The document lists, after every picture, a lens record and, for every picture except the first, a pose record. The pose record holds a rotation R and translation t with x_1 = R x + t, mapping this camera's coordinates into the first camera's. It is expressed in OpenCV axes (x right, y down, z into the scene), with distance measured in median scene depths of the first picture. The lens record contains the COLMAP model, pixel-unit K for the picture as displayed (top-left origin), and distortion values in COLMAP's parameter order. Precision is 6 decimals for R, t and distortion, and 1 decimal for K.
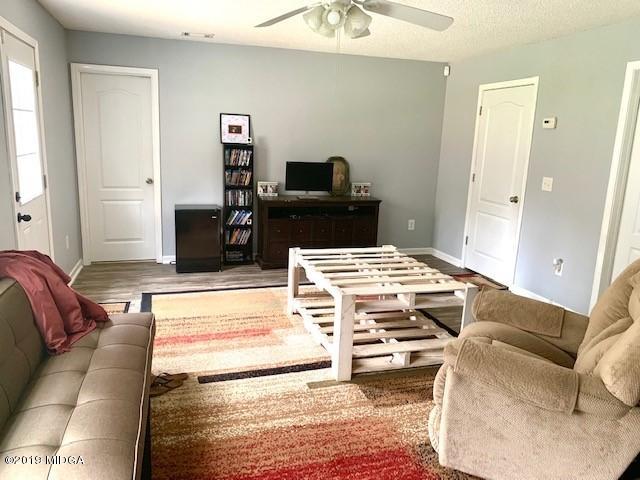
lens RADIAL K [[495.4, 0, 320.3], [0, 495.4, 239.4], [0, 0, 1]] dist [0.043071, -0.068952]
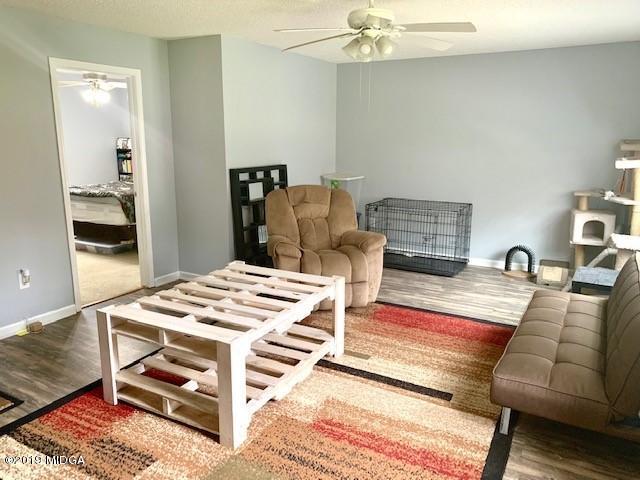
lens RADIAL K [[495.4, 0, 319.3], [0, 495.4, 239.4], [0, 0, 1]] dist [0.043071, -0.068952]
pose [[-0.692124, -0.196011, 0.694654, -0.636624], [0.115438, 0.919970, 0.374606, -0.371277], [-0.712487, 0.339463, -0.614106, 1.566590]]
